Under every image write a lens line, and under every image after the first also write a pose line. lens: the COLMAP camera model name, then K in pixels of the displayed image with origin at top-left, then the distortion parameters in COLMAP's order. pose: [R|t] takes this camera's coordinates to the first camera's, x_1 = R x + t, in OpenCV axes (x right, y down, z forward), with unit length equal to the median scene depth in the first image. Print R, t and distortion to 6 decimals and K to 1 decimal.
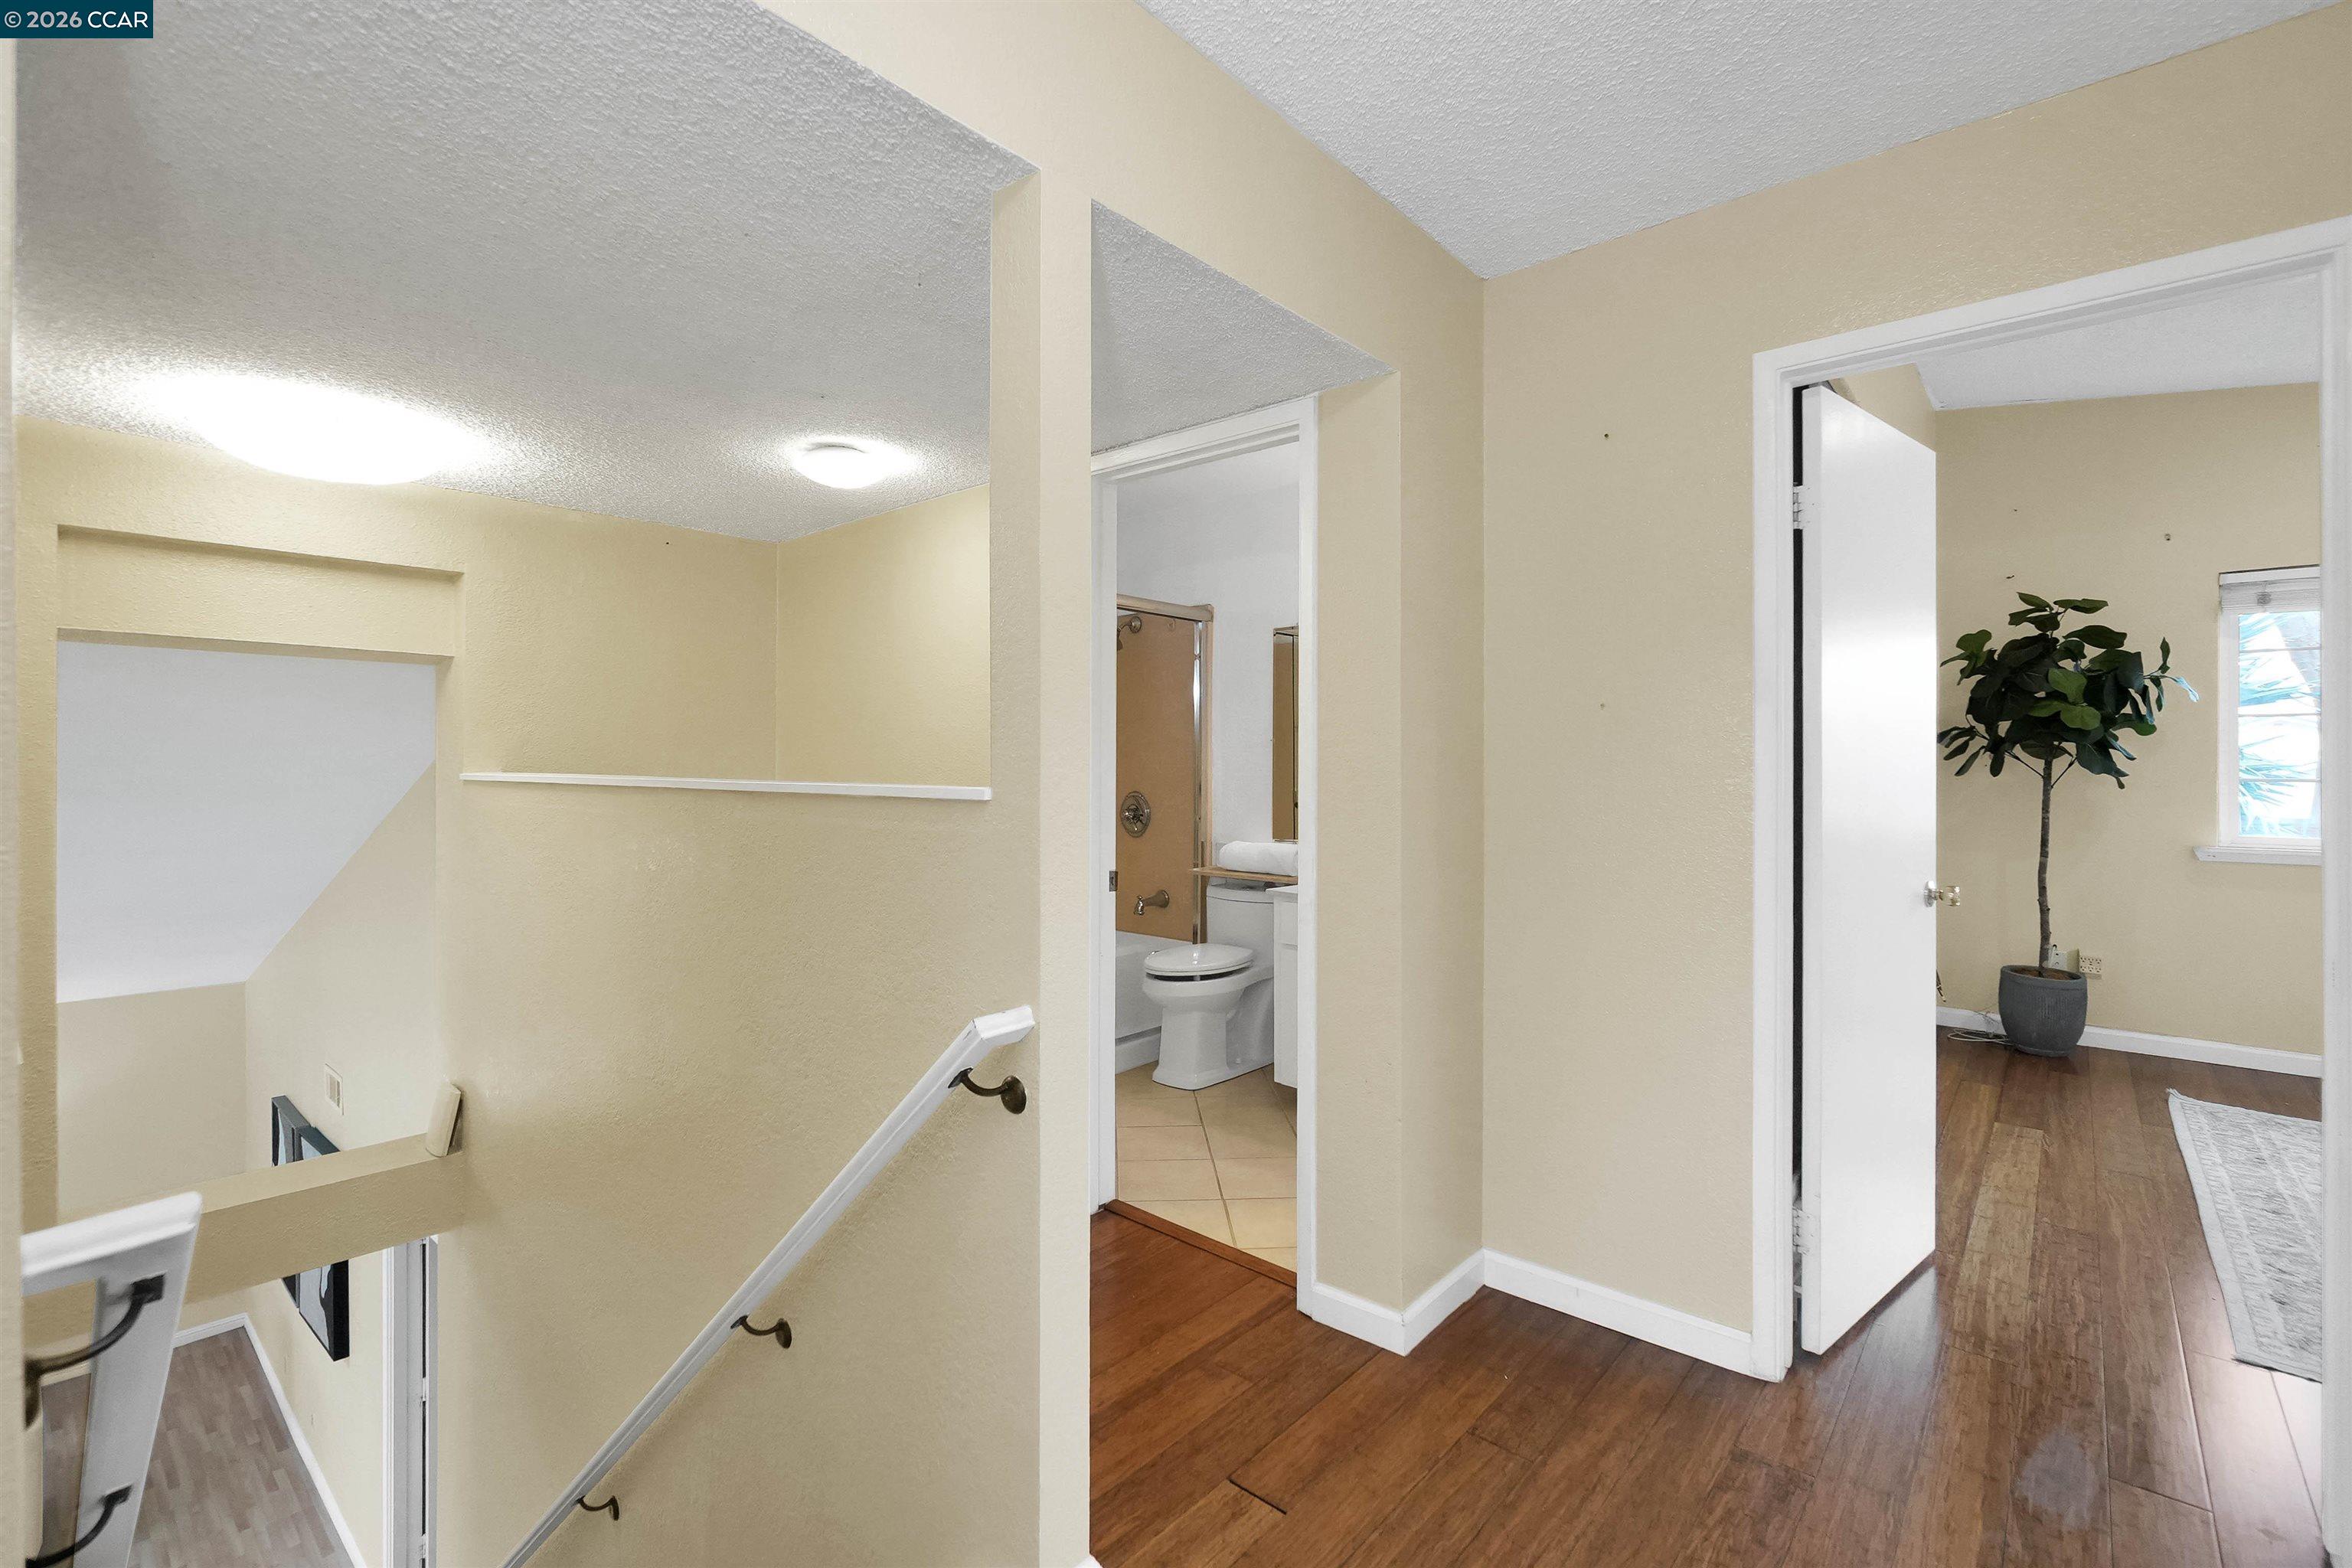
lens RADIAL K [[1028.4, 0, 1181.8], [0, 1028.4, 782.4], [0, 0, 1]] dist [-0.012647, 0.005552]
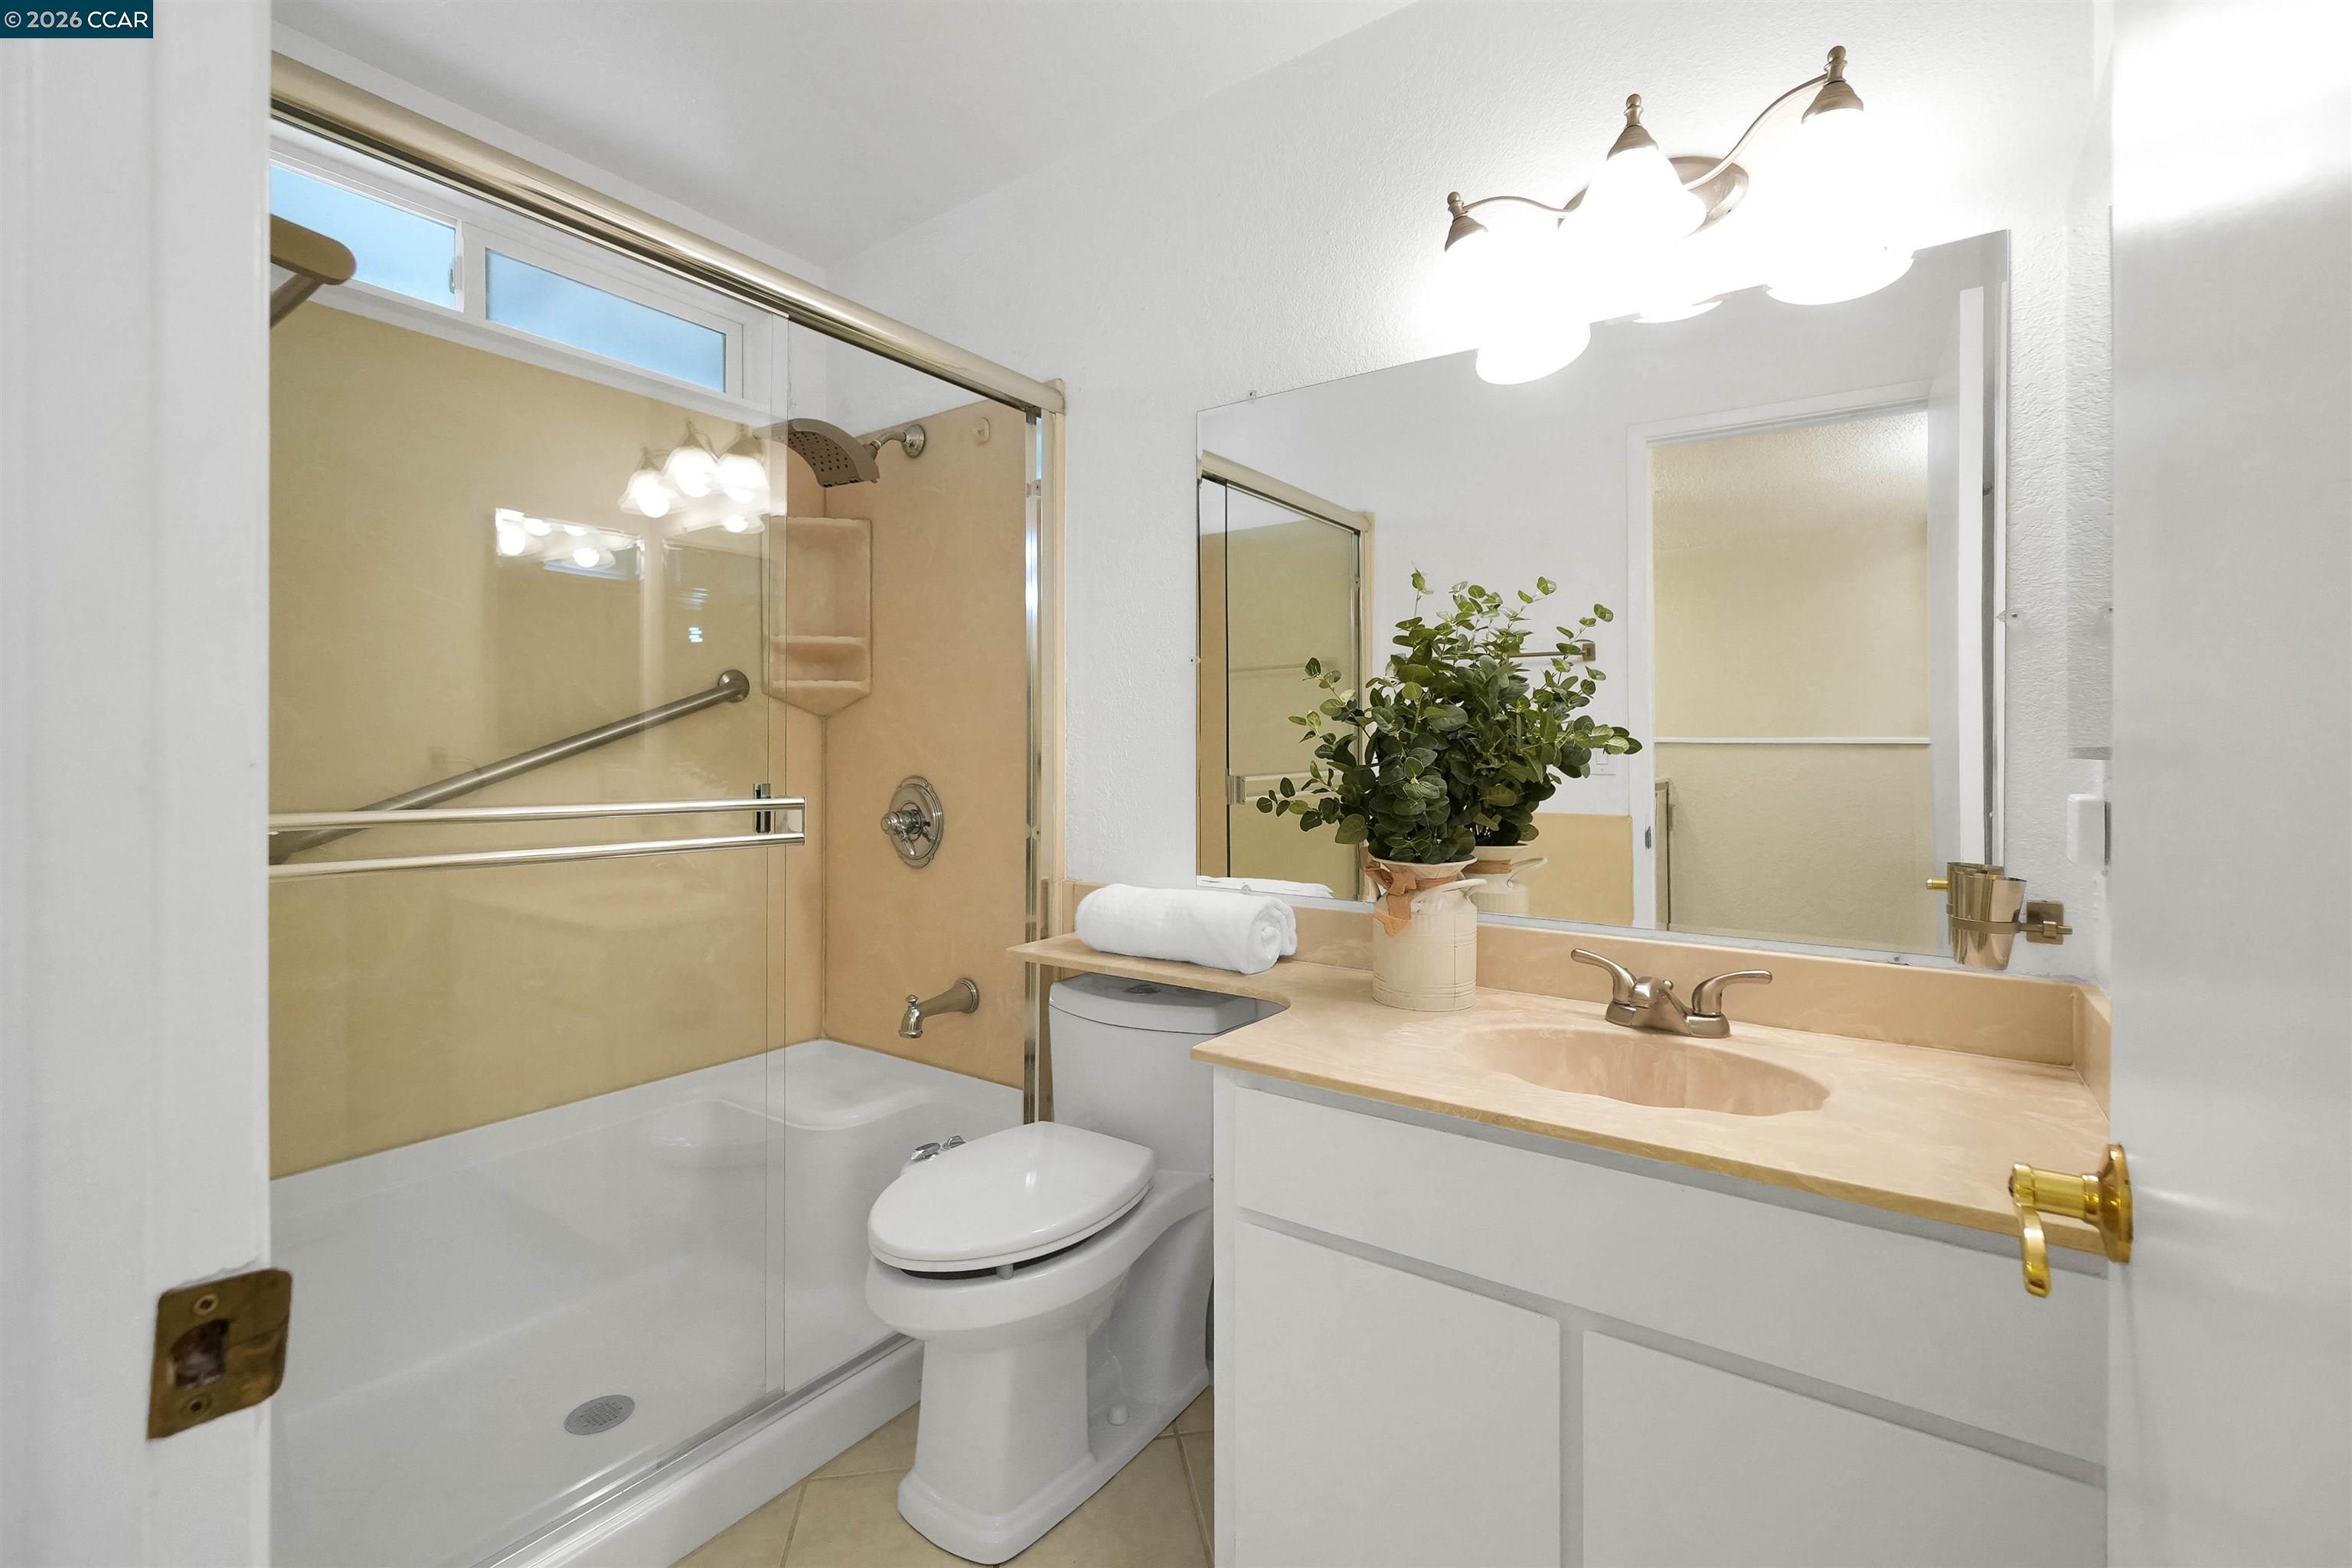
lens RADIAL K [[1028.4, 0, 1175.1], [0, 1028.4, 767.7], [0, 0, 1]] dist [-0.012647, 0.005552]
pose [[0.995501, -0.004632, 0.094640, 0.035181], [0.003951, 0.999965, 0.007390, 0.002149], [-0.094670, -0.006983, 0.995484, 0.524839]]
